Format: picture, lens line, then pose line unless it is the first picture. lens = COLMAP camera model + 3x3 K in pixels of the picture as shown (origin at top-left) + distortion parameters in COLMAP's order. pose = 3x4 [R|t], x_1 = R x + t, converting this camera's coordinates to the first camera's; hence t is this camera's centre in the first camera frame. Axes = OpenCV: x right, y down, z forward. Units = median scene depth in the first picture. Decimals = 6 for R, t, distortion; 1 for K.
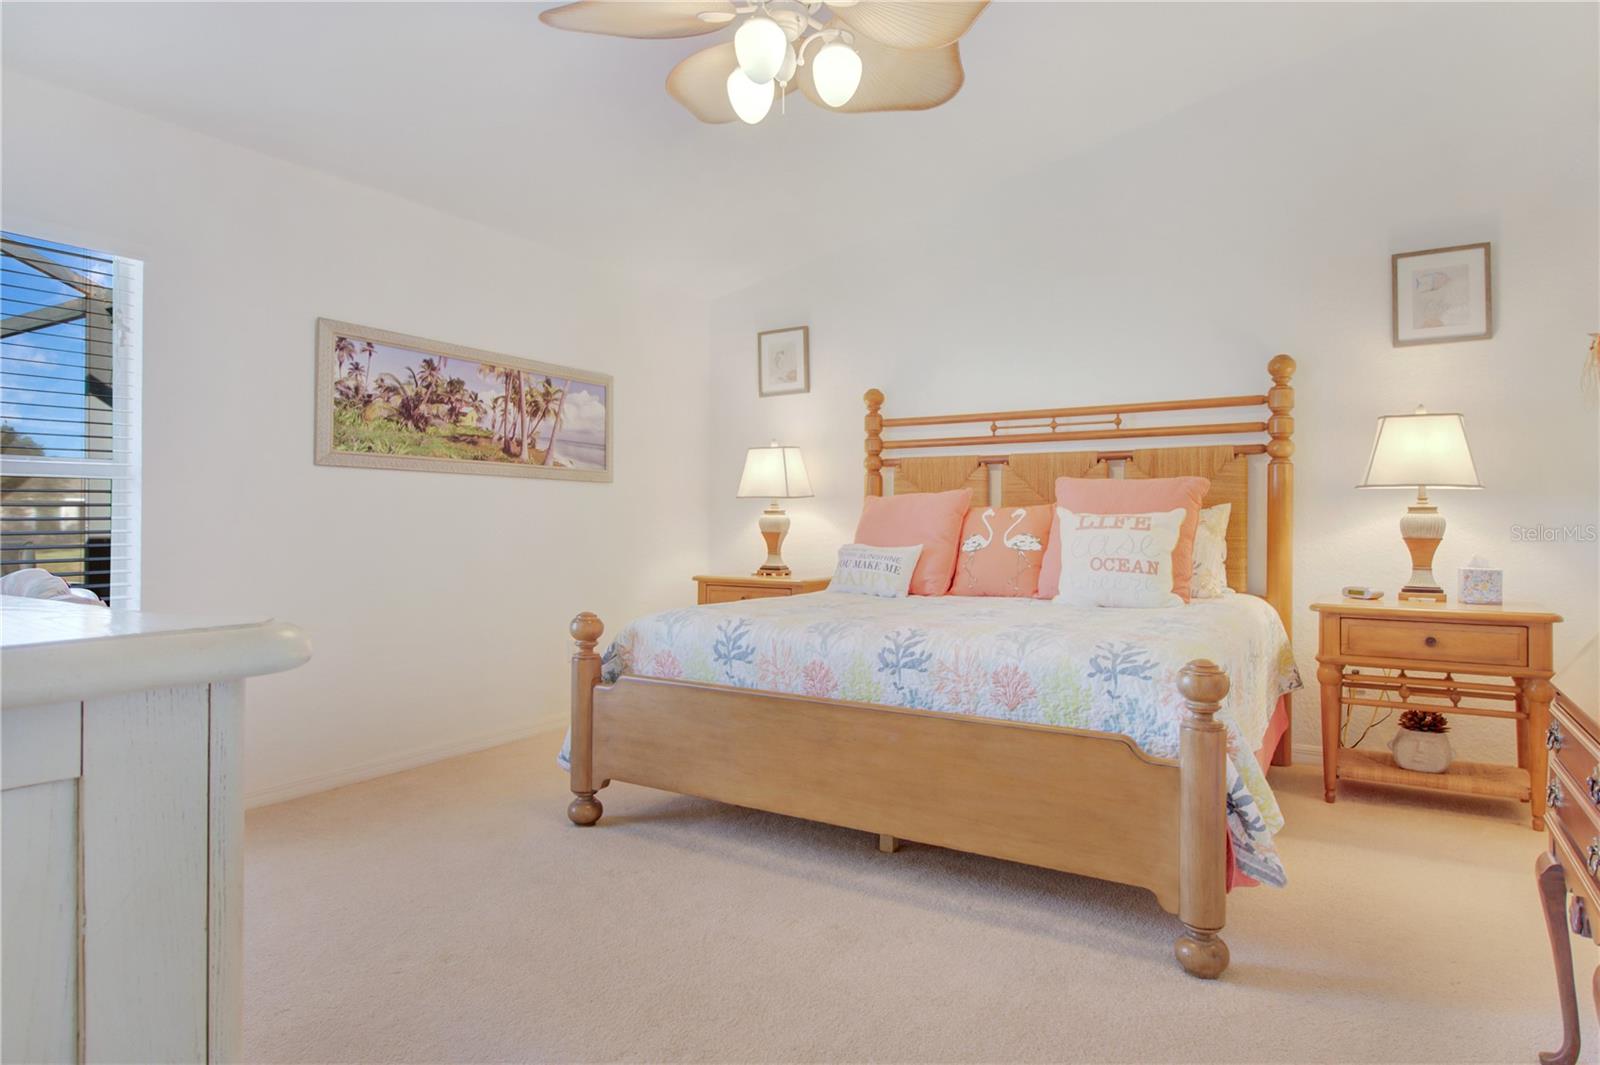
lens RADIAL K [[936.8, 0, 798.0], [0, 936.8, 524.6], [0, 0, 1]] dist [0.013259, -0.008126]
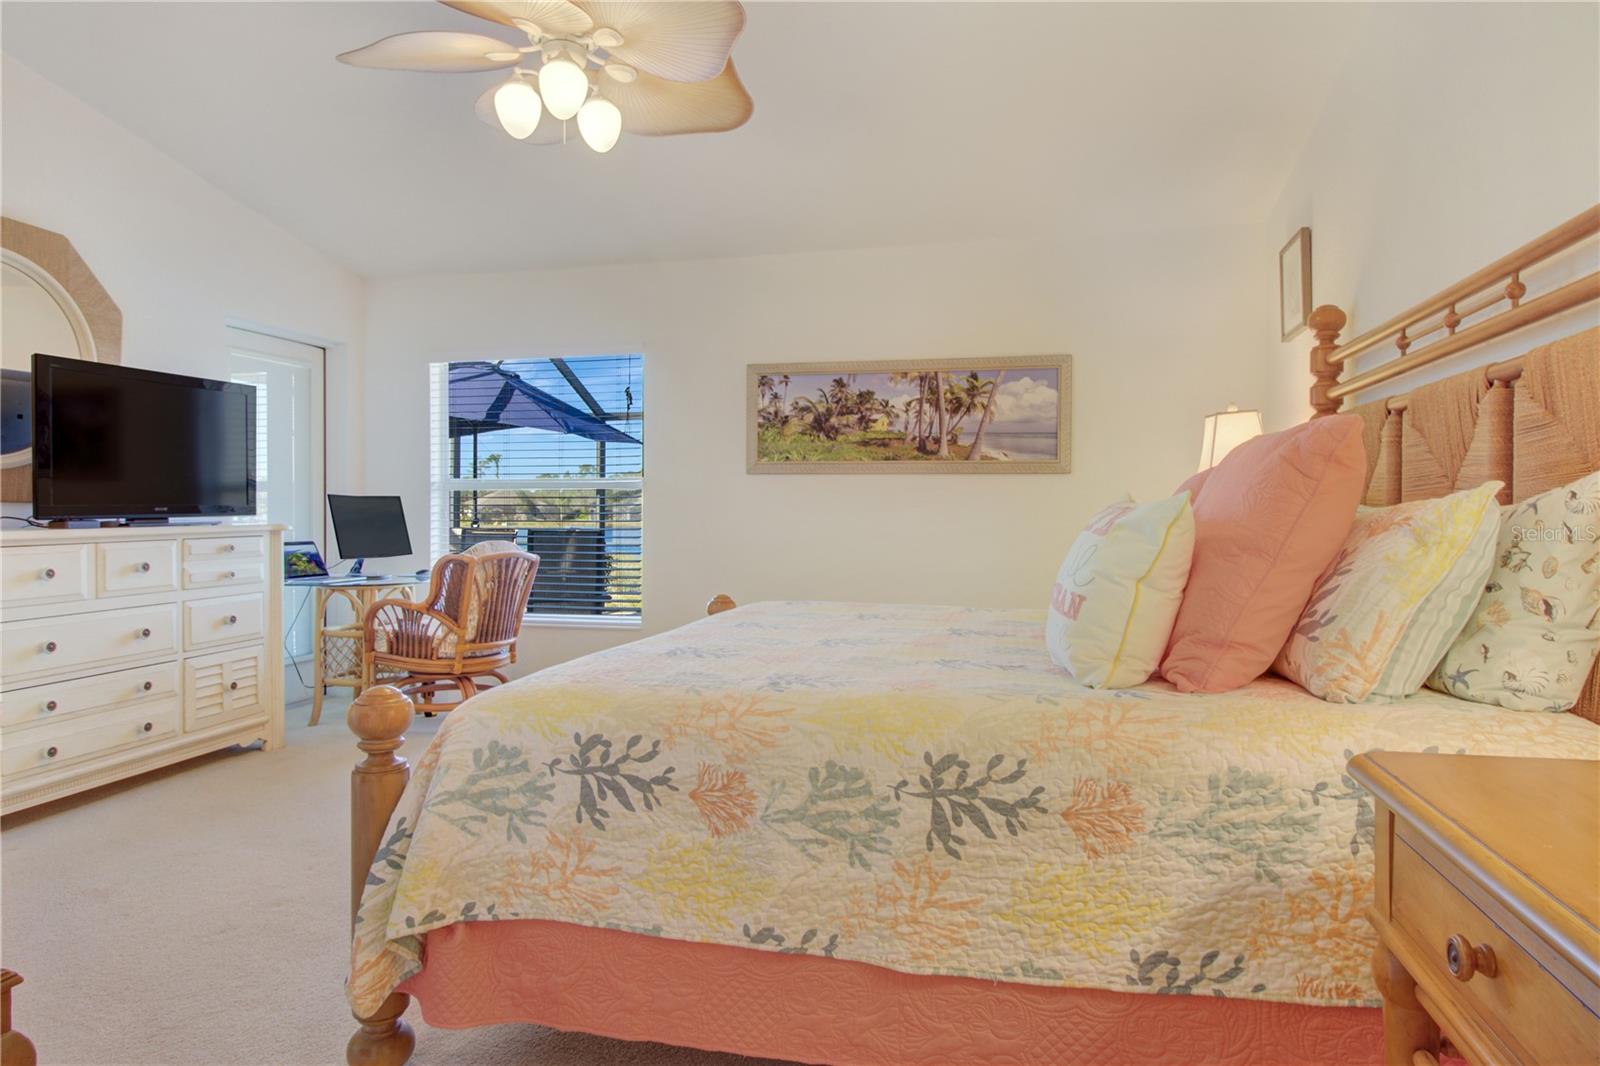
lens RADIAL K [[936.8, 0, 803.0], [0, 936.8, 526.9], [0, 0, 1]] dist [0.013259, -0.008126]
pose [[0.302007, 0.010749, -0.953245, 0.668407], [-0.007779, 0.999931, 0.008811, 0.001077], [0.953274, 0.004754, 0.302070, 0.553937]]
